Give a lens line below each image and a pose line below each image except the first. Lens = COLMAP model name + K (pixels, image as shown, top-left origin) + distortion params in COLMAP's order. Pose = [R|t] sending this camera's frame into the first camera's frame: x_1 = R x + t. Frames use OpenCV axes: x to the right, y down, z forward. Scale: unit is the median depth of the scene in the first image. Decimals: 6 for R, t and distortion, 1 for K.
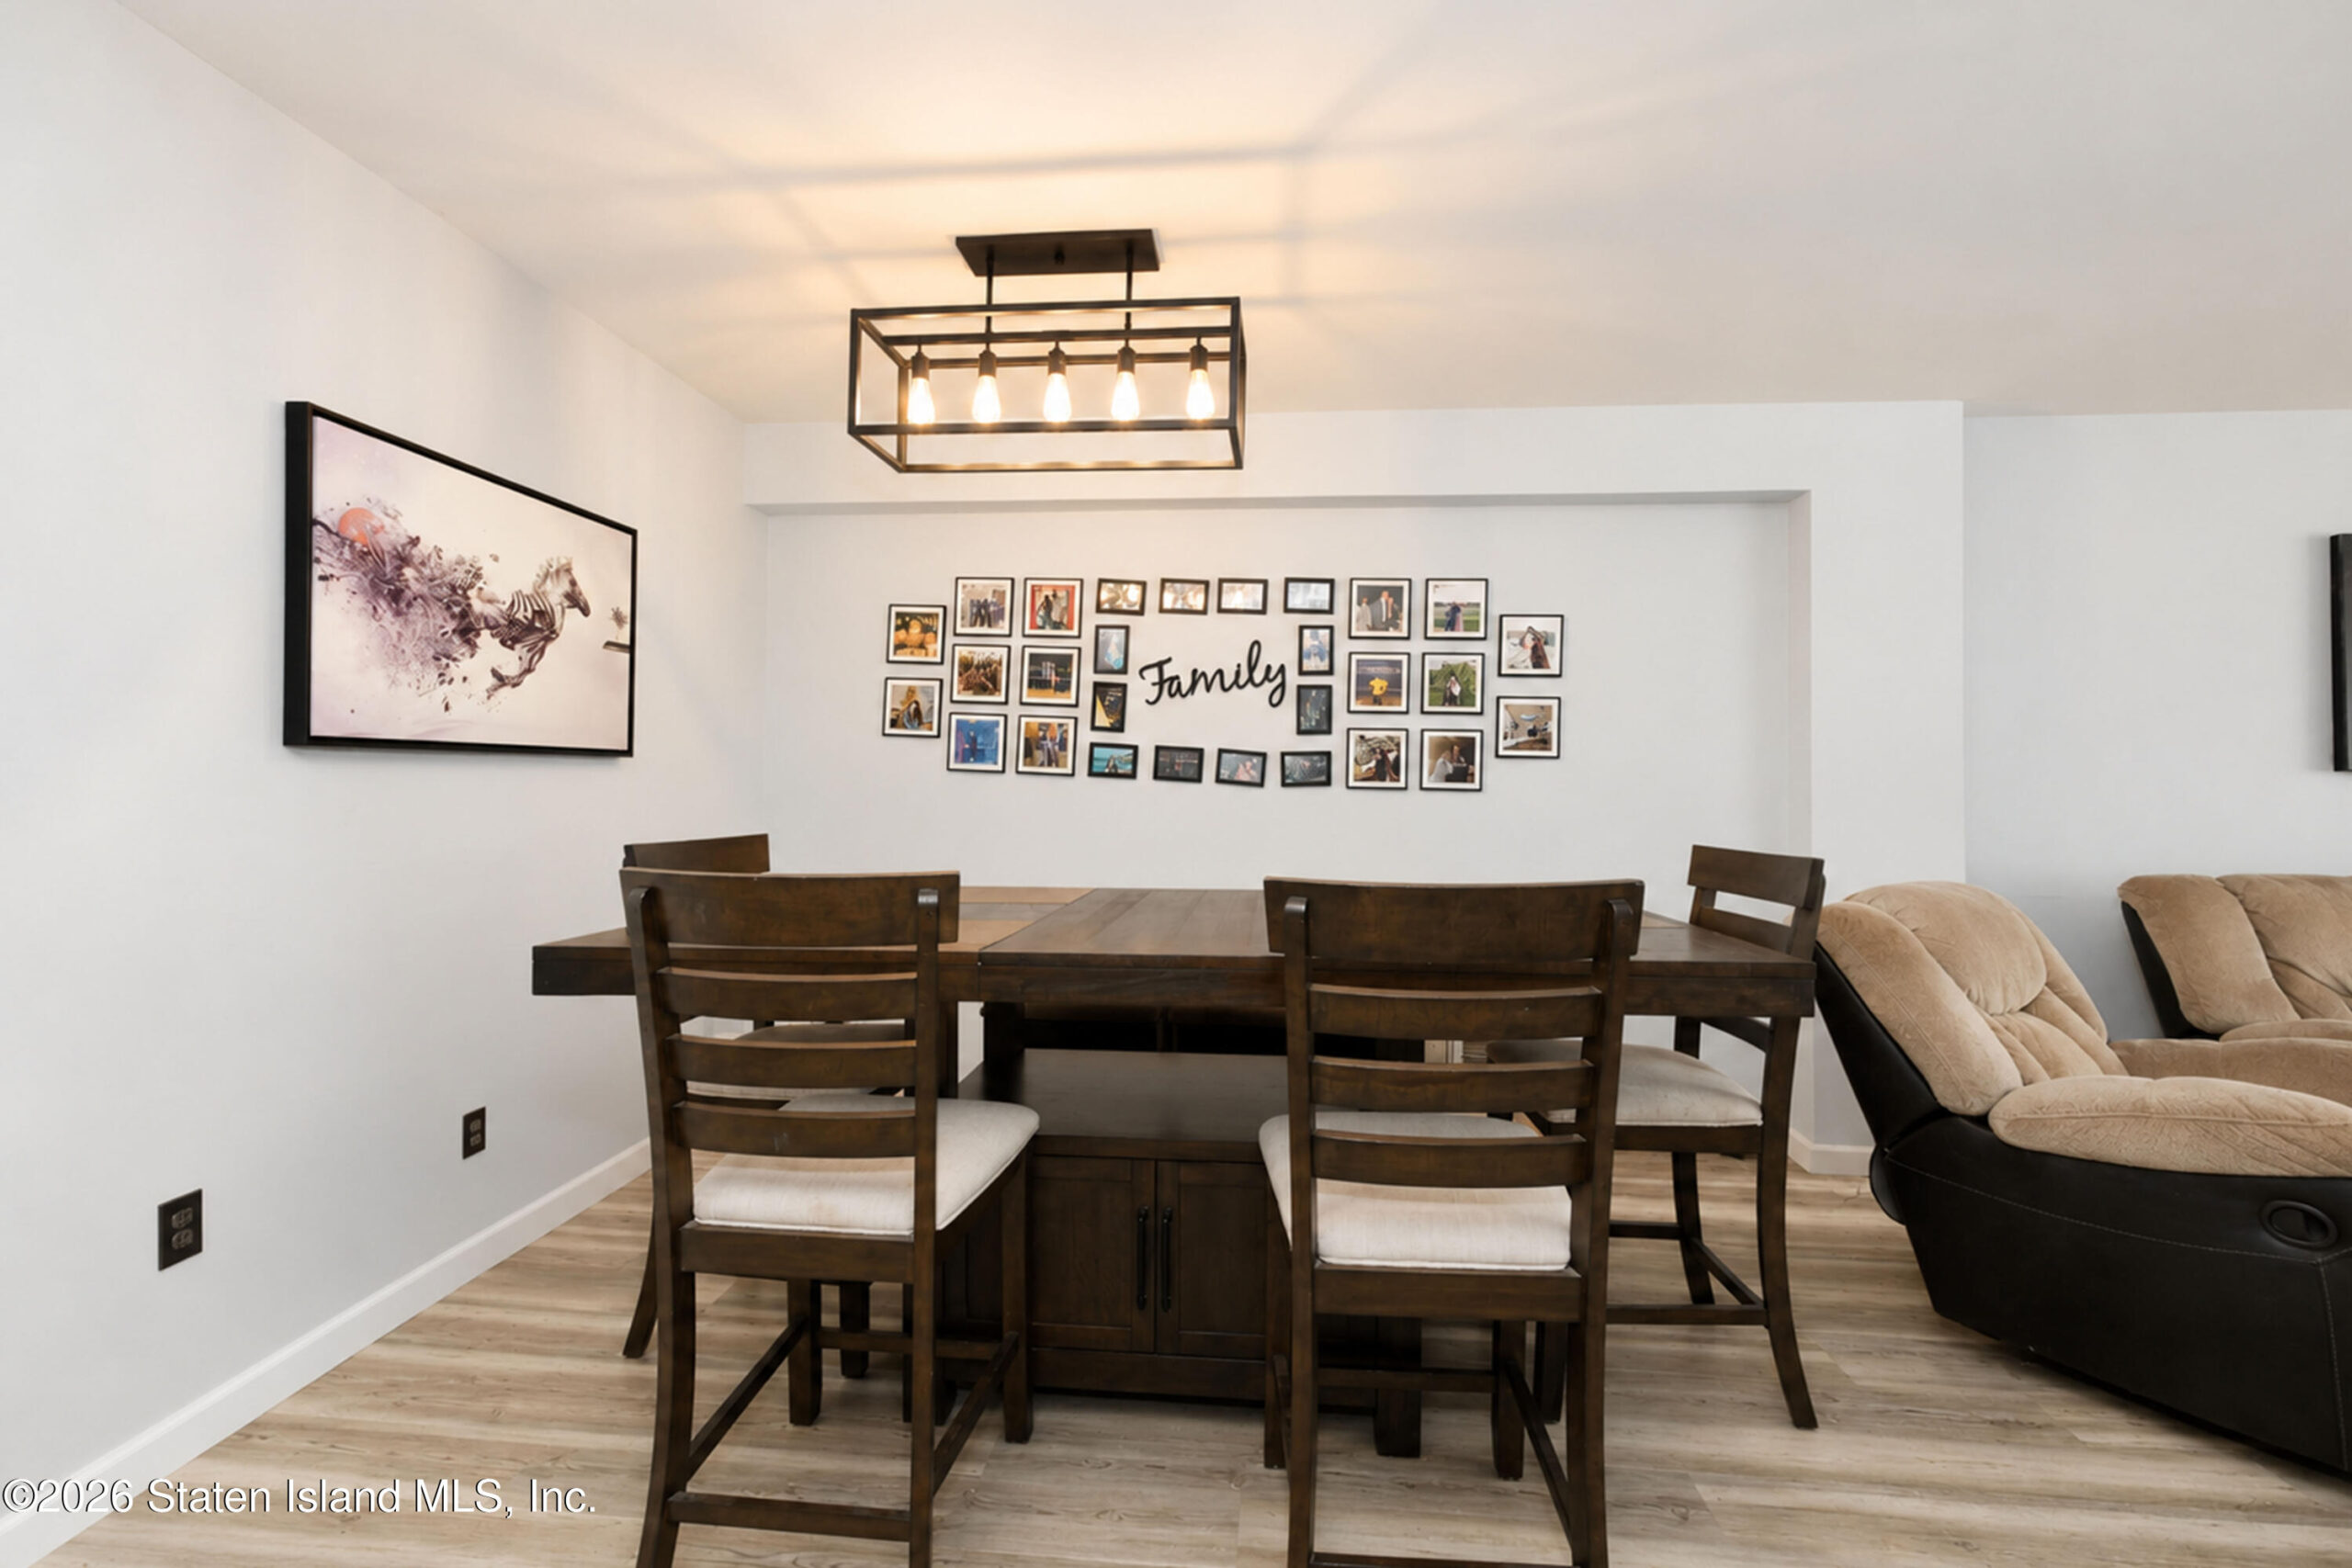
lens RADIAL K [[1038.9, 0, 1176.0], [0, 1038.9, 784.0], [0, 0, 1]] dist [-0.000505, -0.000021]
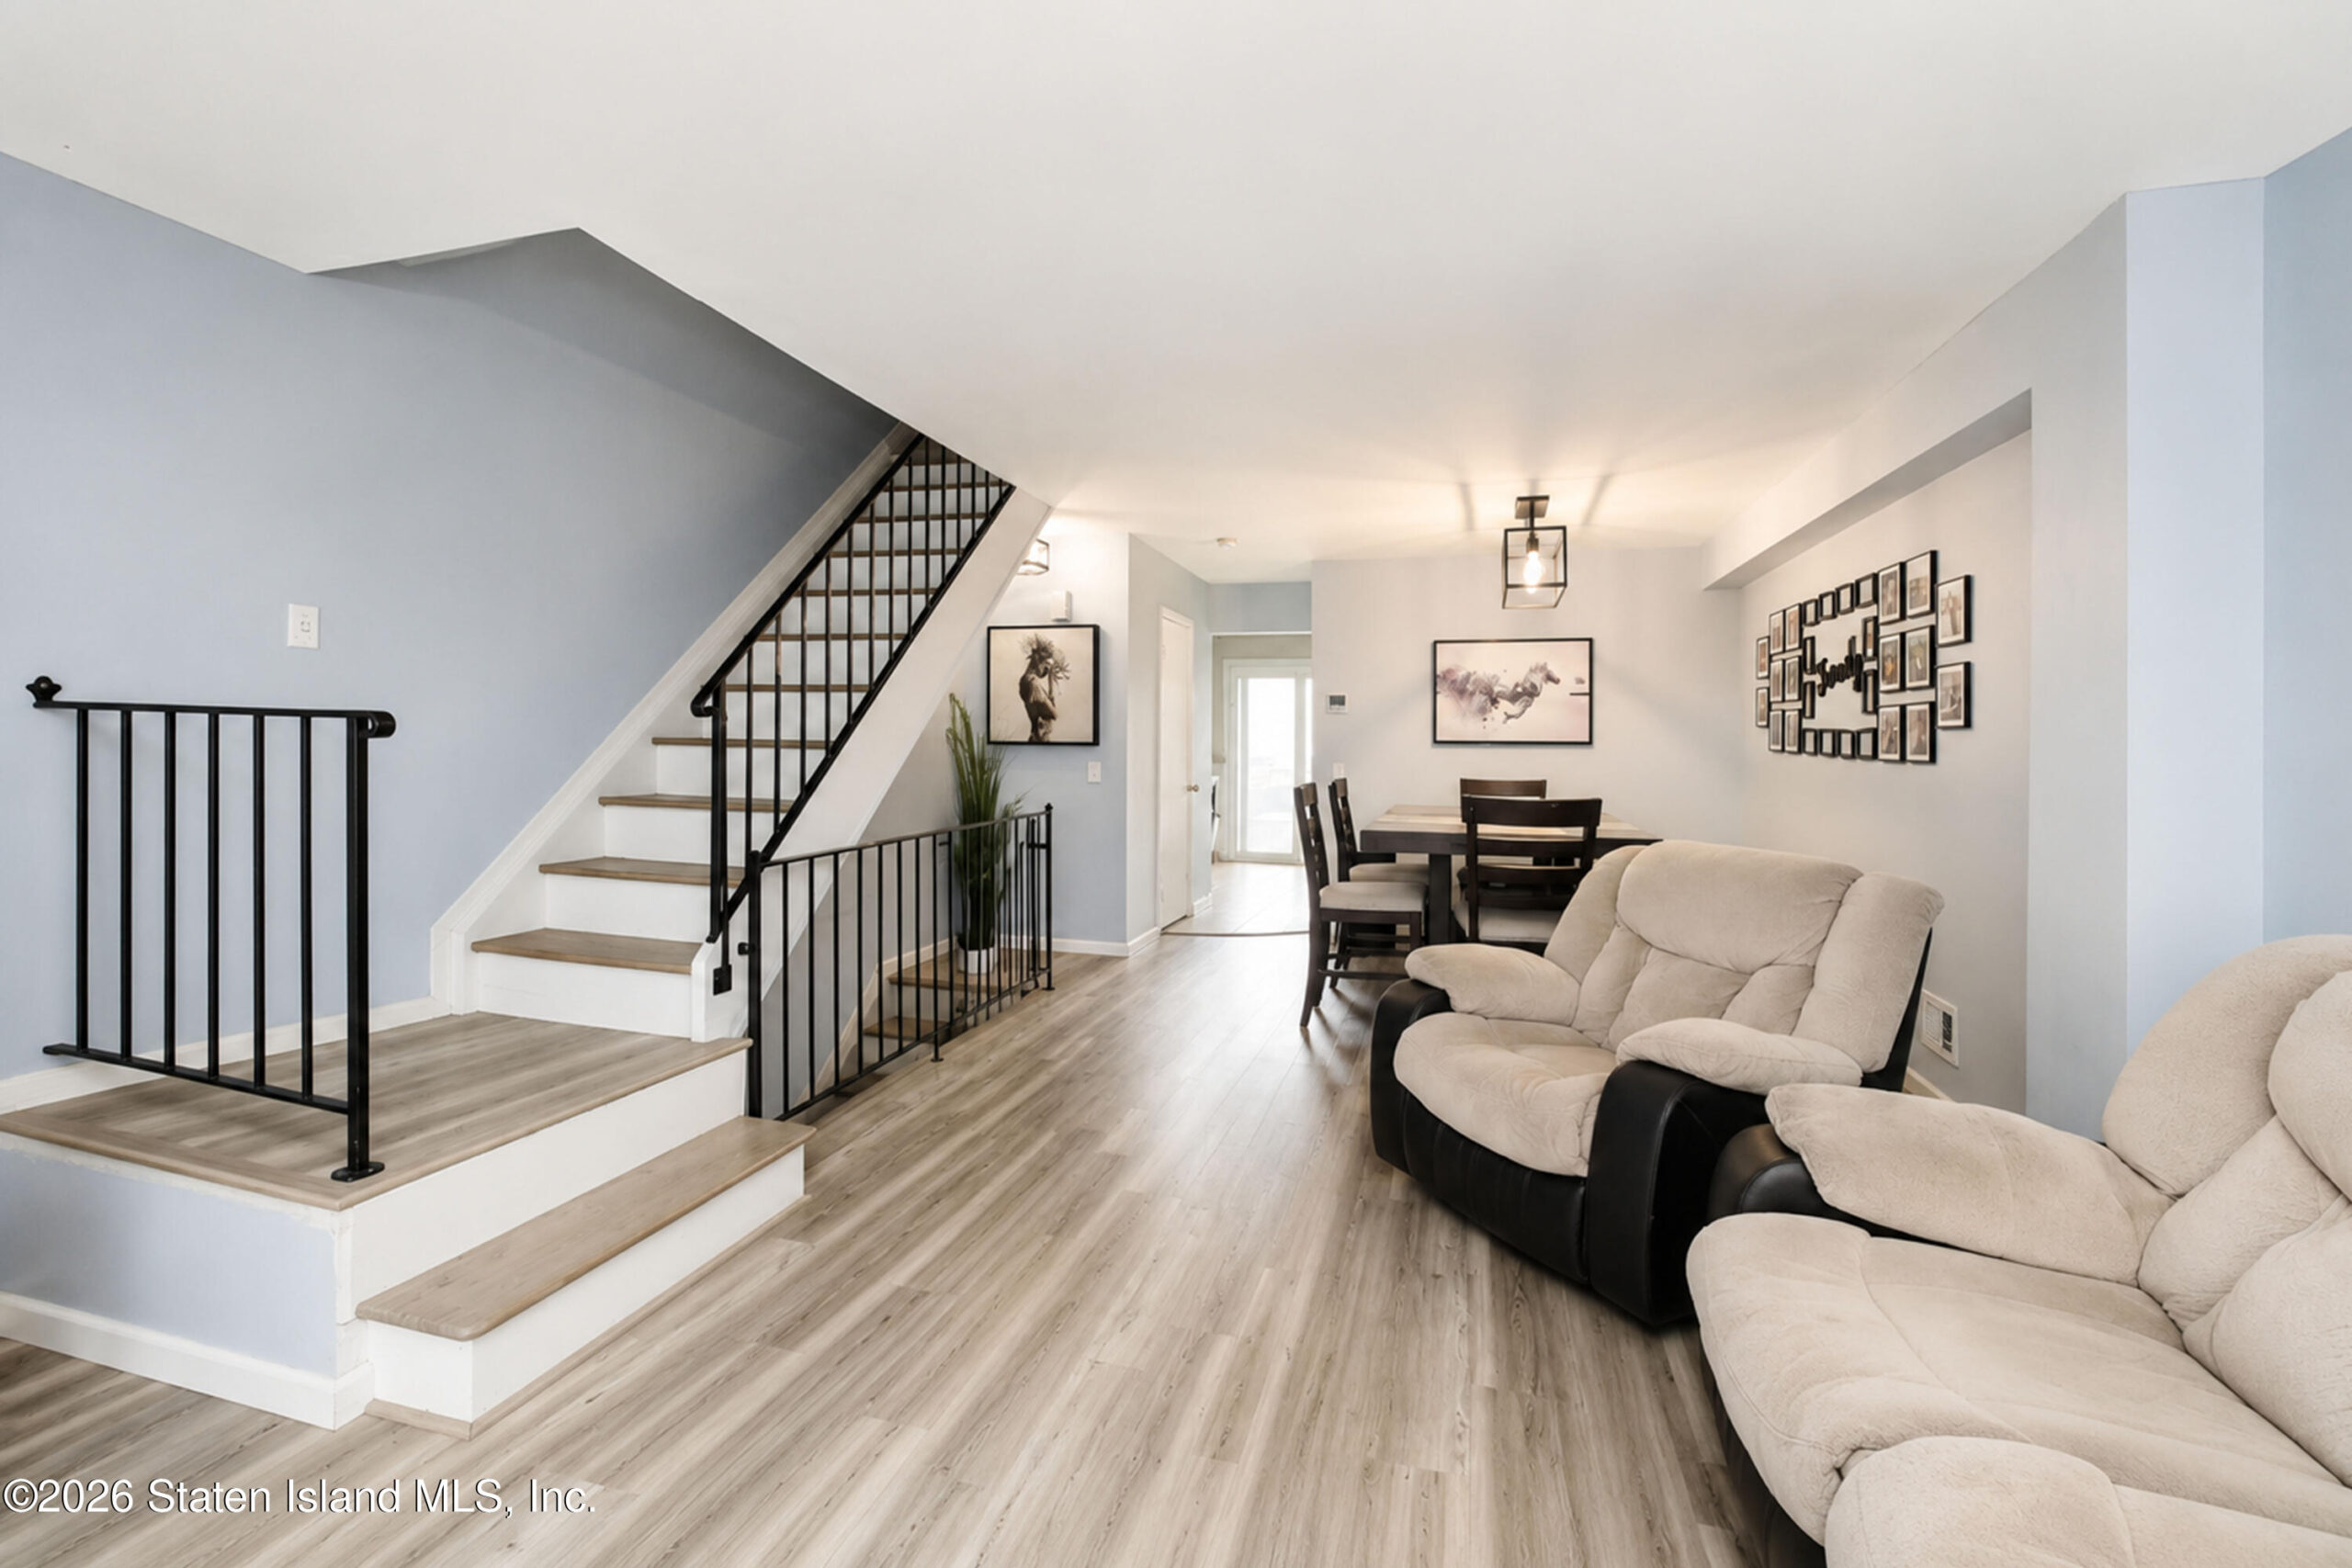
lens RADIAL K [[996.3, 0, 1165.4], [0, 996.3, 750.1], [0, 0, 1]] dist [-0.000081, 0.000159]
pose [[-0.215406, -0.008261, -0.976490, 1.368857], [-0.003546, 0.999964, -0.007678, 0.004210], [0.976518, 0.001809, -0.215427, 0.480398]]
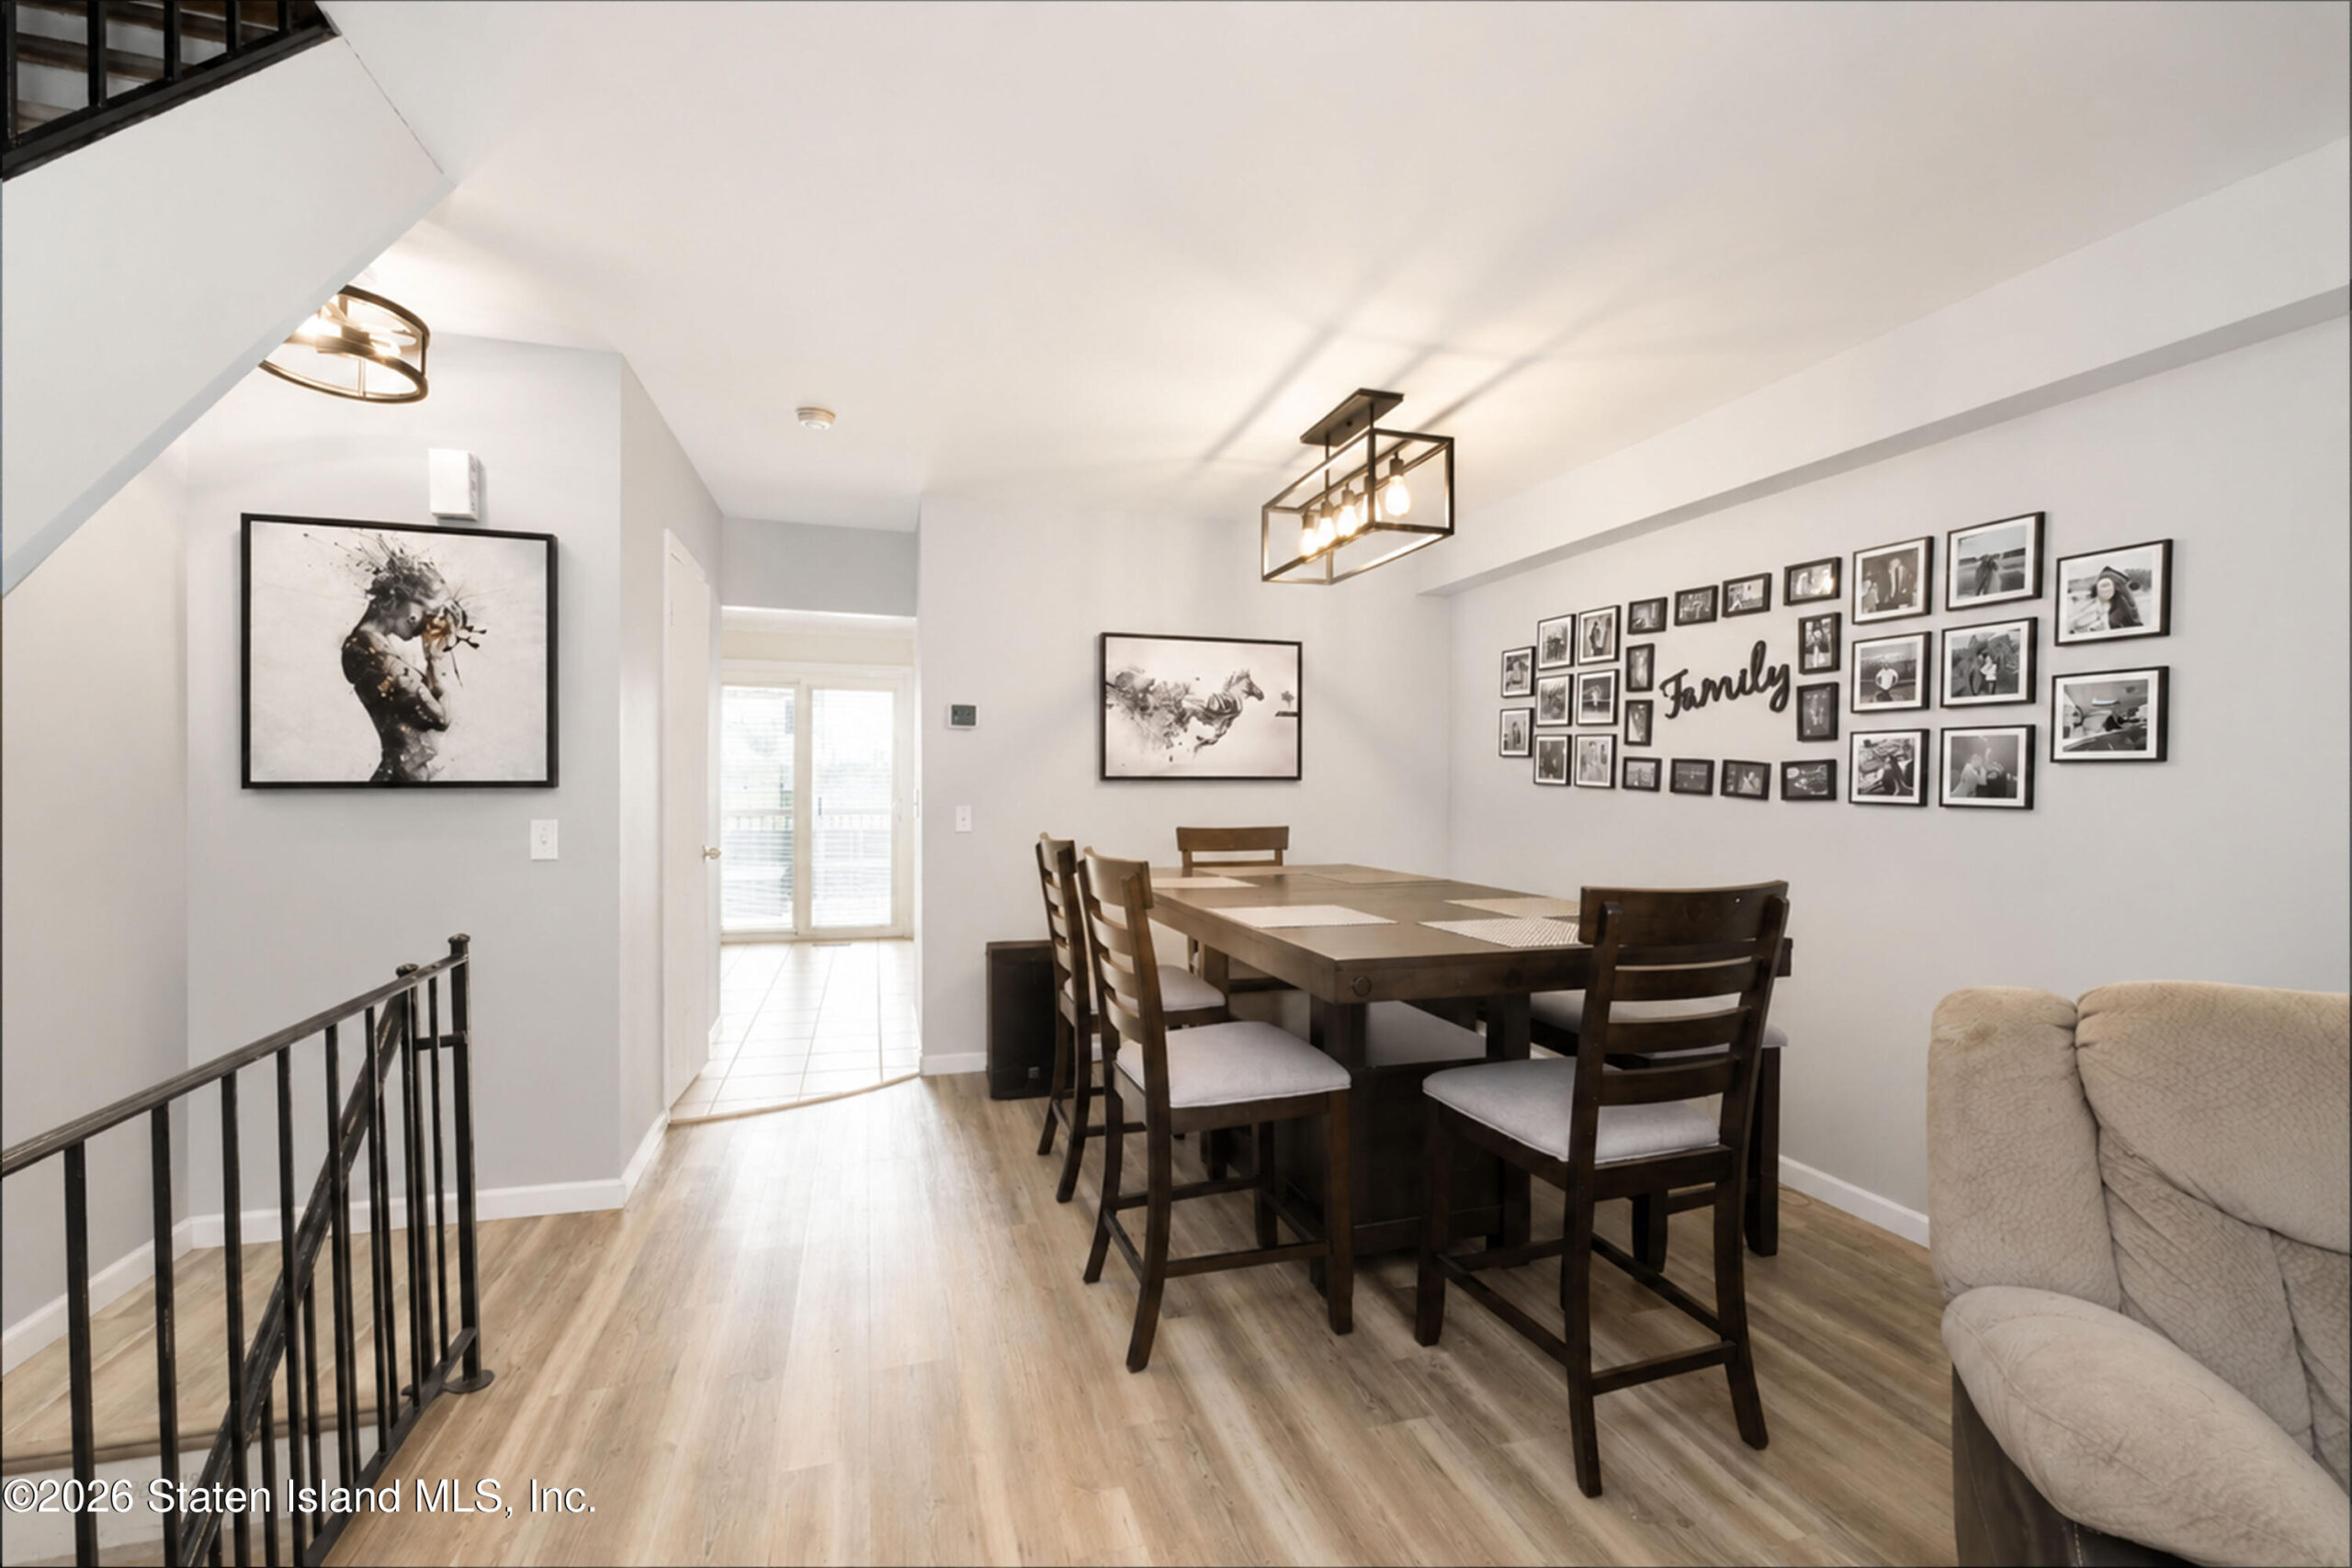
lens RADIAL K [[969.6, 0, 1162.7], [0, 969.6, 801.5], [0, 0, 1]] dist [-0.000848, 0.000008]
pose [[0.356623, 0.012963, -0.934158, 0.696024], [0.006871, 0.999840, 0.016498, -0.013895], [0.934223, -0.012302, 0.356477, 0.197923]]
